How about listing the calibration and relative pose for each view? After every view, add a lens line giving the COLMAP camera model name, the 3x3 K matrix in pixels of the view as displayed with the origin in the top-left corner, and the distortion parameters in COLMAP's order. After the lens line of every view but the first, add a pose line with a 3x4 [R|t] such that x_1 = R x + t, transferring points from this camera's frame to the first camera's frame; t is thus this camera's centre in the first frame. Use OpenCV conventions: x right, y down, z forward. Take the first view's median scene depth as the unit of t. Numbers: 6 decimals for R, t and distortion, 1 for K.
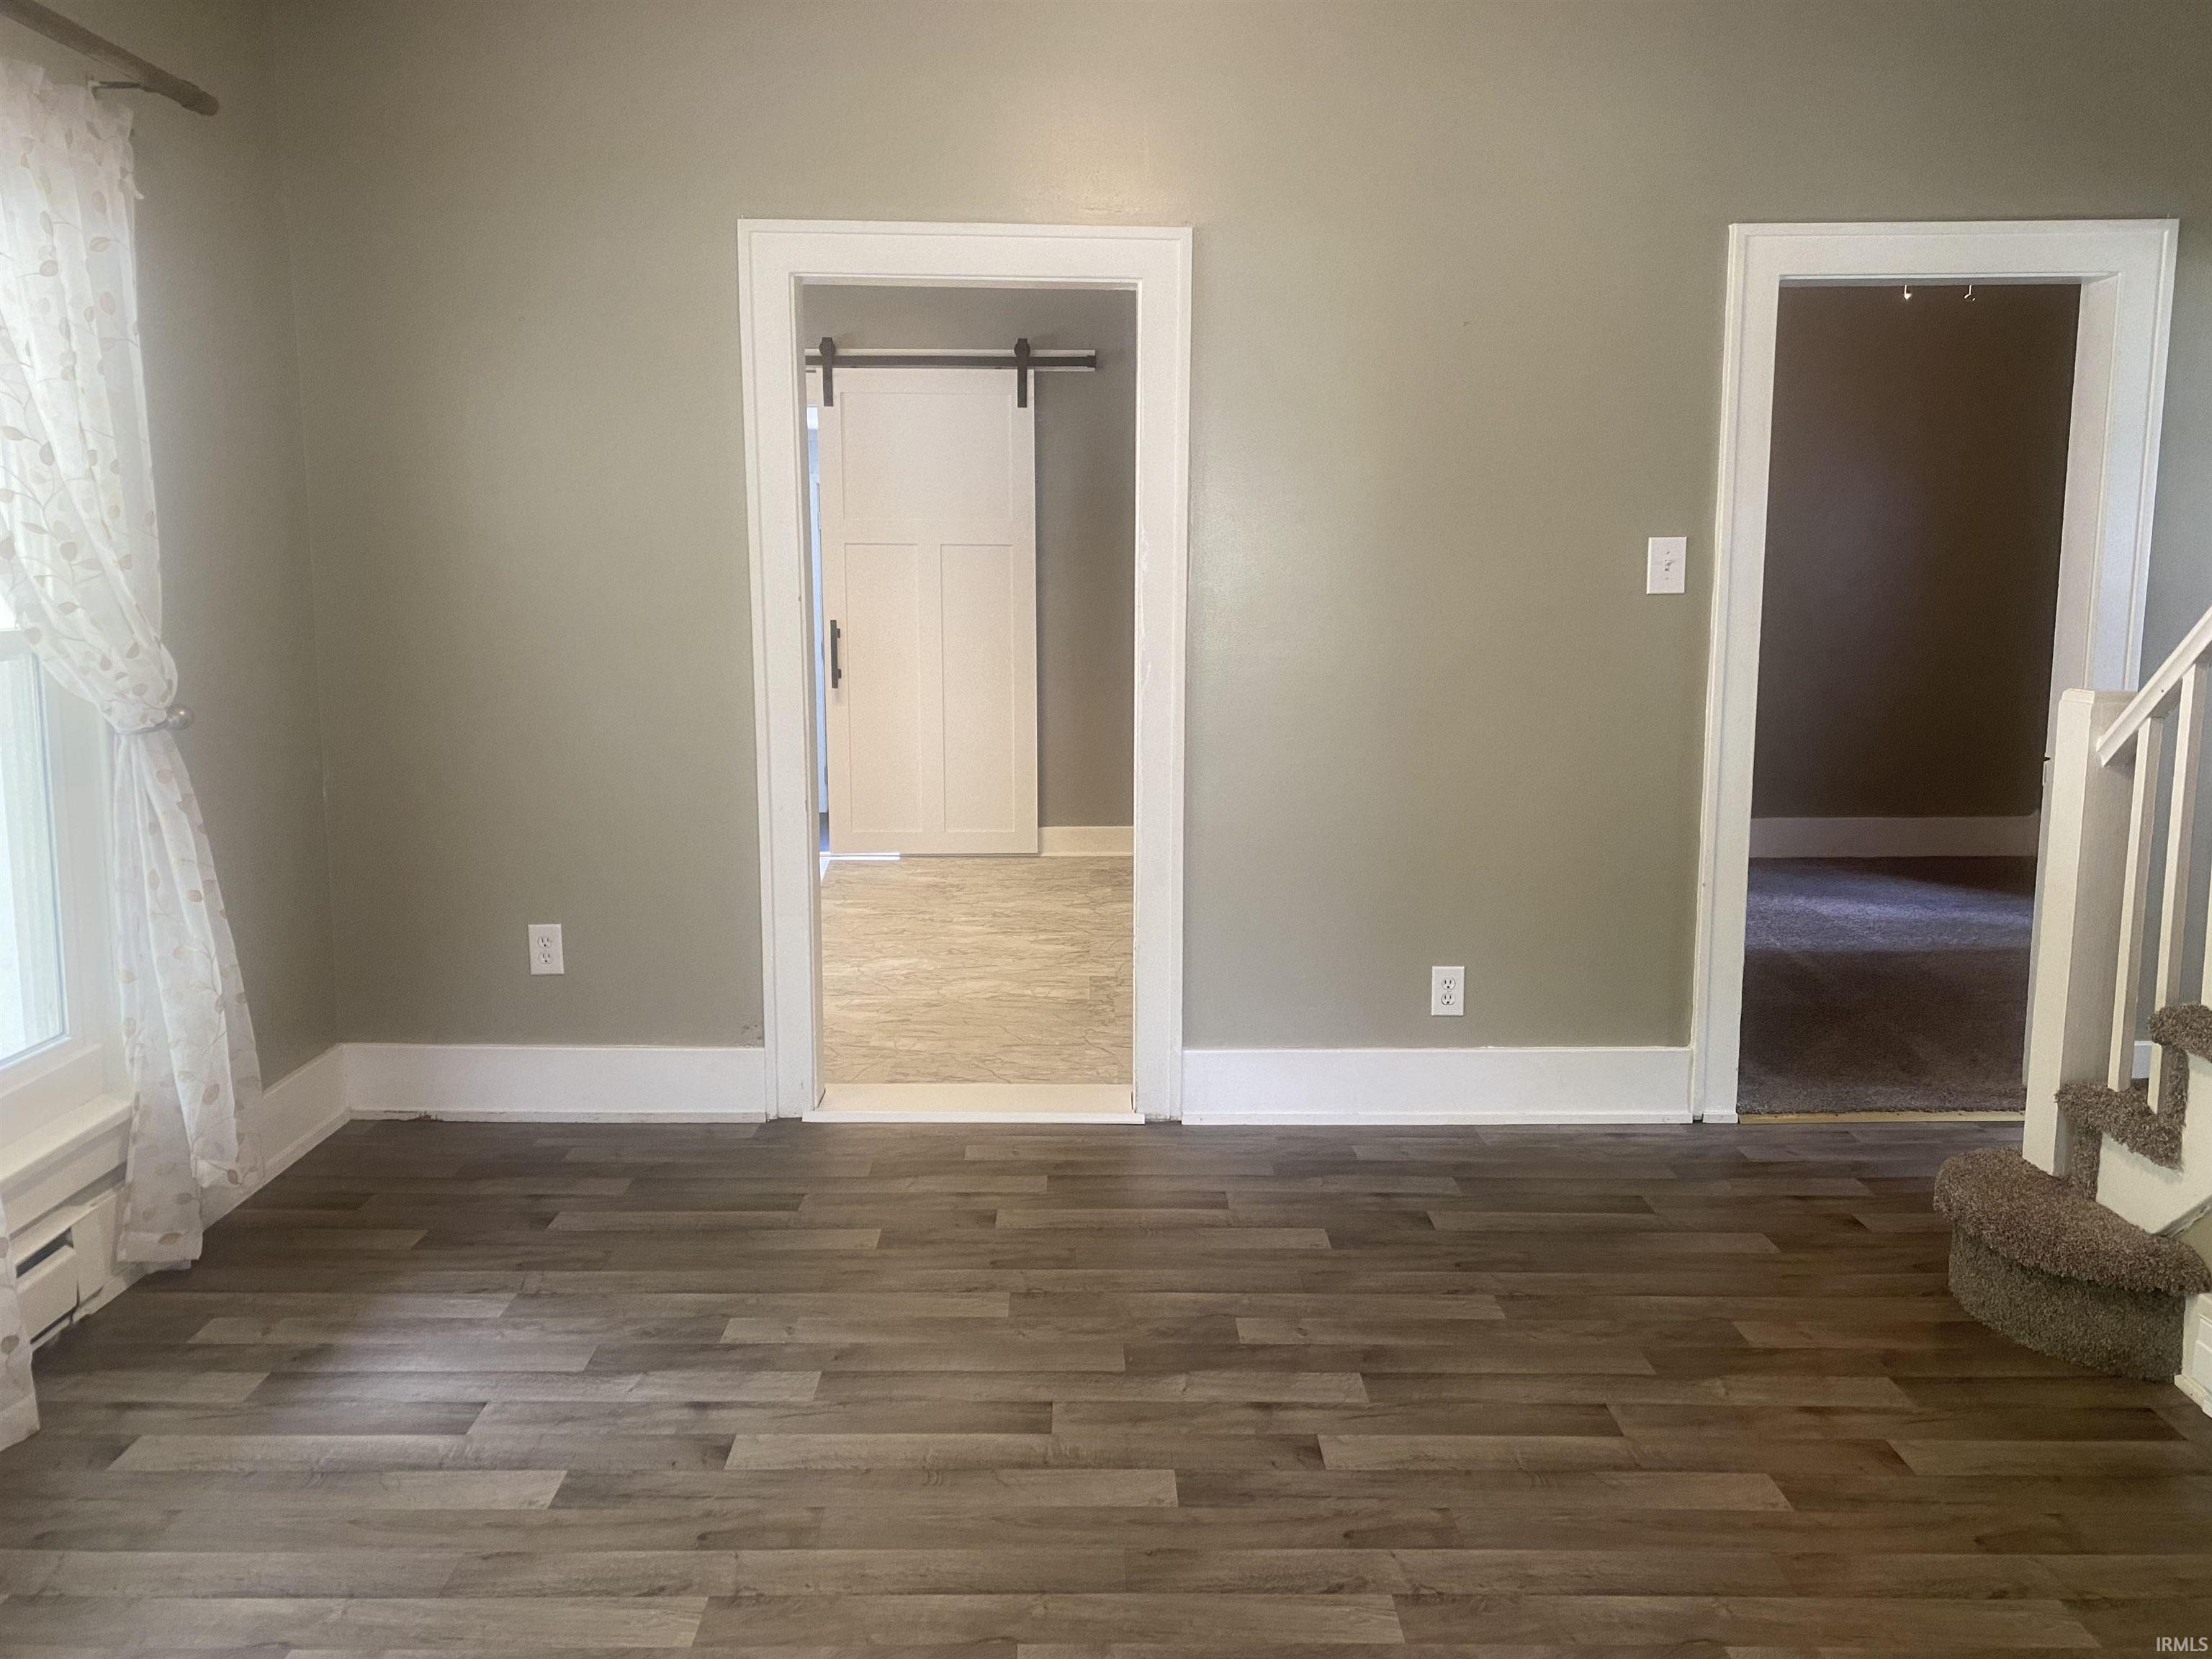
lens RADIAL K [[1733.5, 0, 1109.8], [0, 1733.5, 827.2], [0, 0, 1]] dist [0.040792, -0.000327]
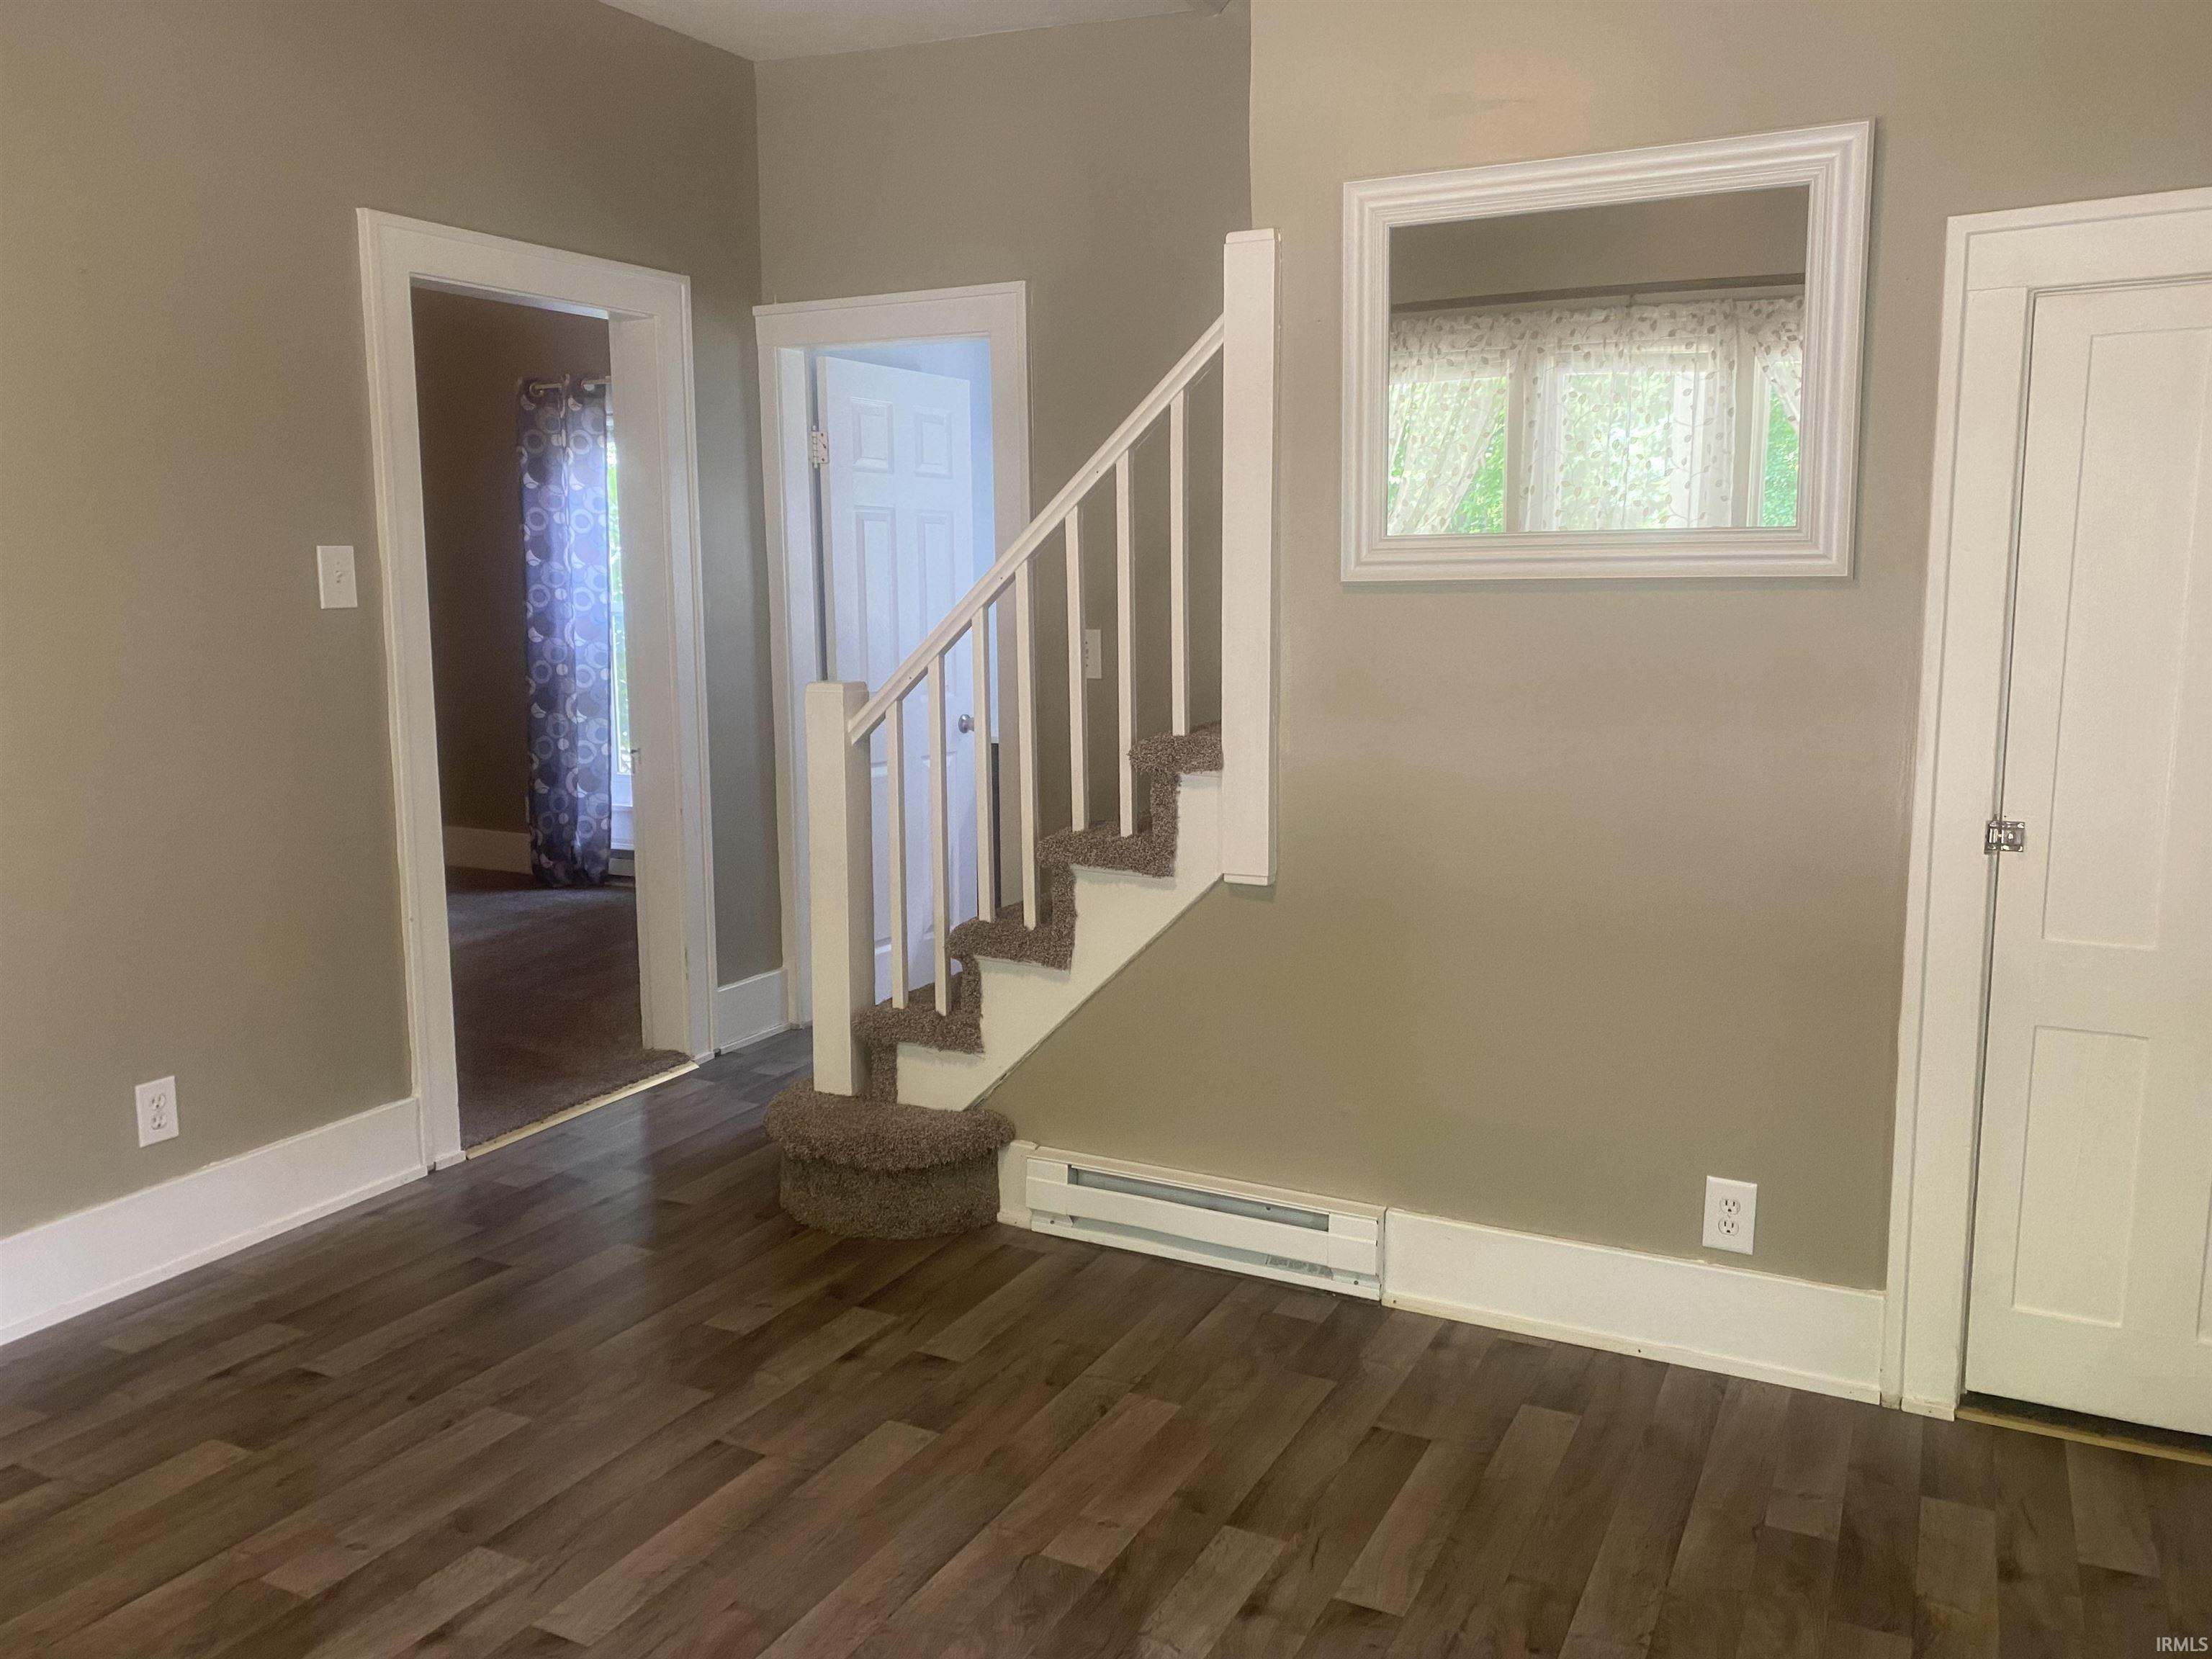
lens RADIAL K [[1733.5, 0, 1115.2], [0, 1733.5, 821.9], [0, 0, 1]] dist [0.040792, -0.000327]
pose [[0.477577, -0.137333, 0.867790, -0.360518], [0.149162, 0.986043, 0.073958, -0.040195], [-0.865835, 0.094121, 0.491396, 0.272209]]
